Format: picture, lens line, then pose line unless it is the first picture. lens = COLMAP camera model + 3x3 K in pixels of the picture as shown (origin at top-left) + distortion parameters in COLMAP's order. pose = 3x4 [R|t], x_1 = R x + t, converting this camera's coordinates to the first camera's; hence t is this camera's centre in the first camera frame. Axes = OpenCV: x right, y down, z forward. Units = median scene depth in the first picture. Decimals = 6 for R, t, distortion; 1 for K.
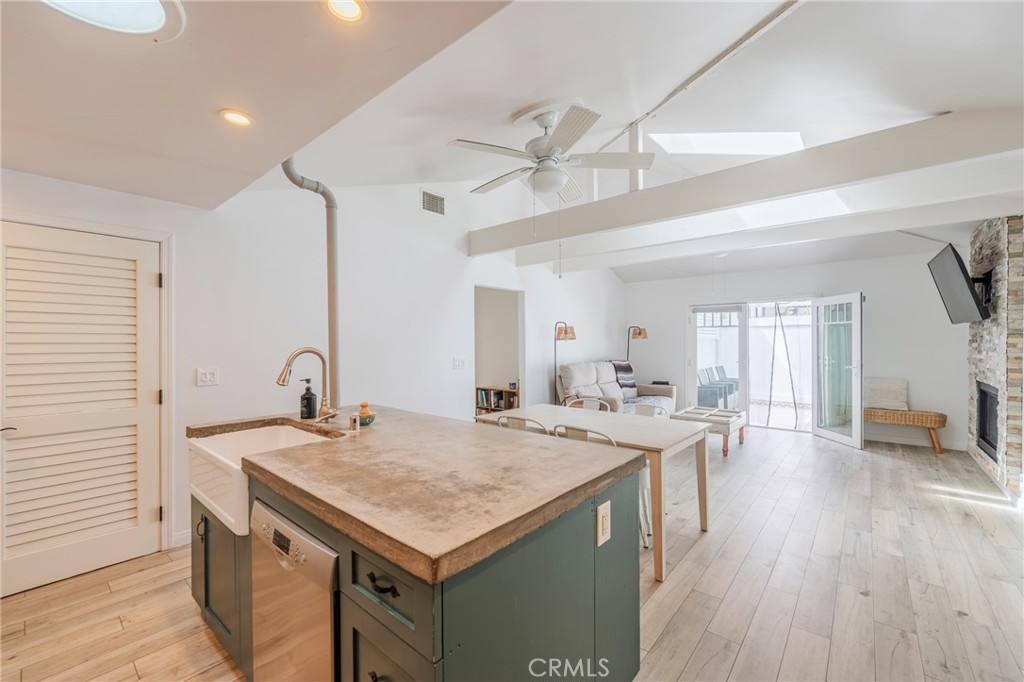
lens RADIAL K [[419.1, 0, 509.9], [0, 419.1, 338.6], [0, 0, 1]] dist [-0.001650, -0.000423]
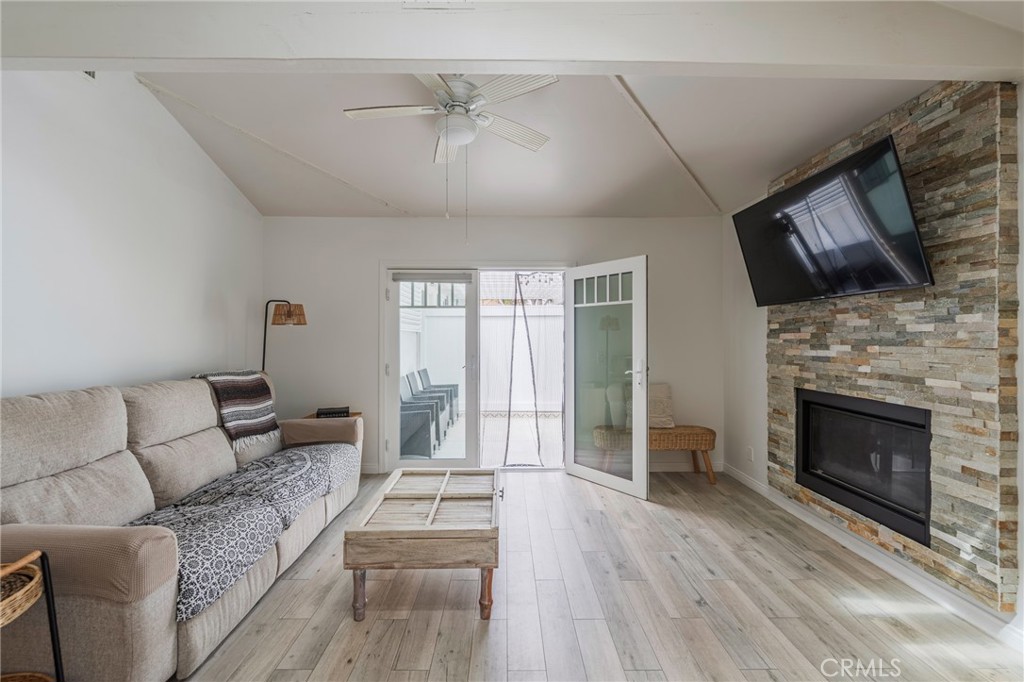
lens RADIAL K [[419.1, 0, 509.9], [0, 419.1, 338.6], [0, 0, 1]] dist [-0.001650, -0.000423]
pose [[0.756318, 0.002894, 0.654198, 0.200341], [-0.007236, 0.999966, 0.003942, 0.012894], [-0.654165, -0.007715, 0.756313, 0.502994]]
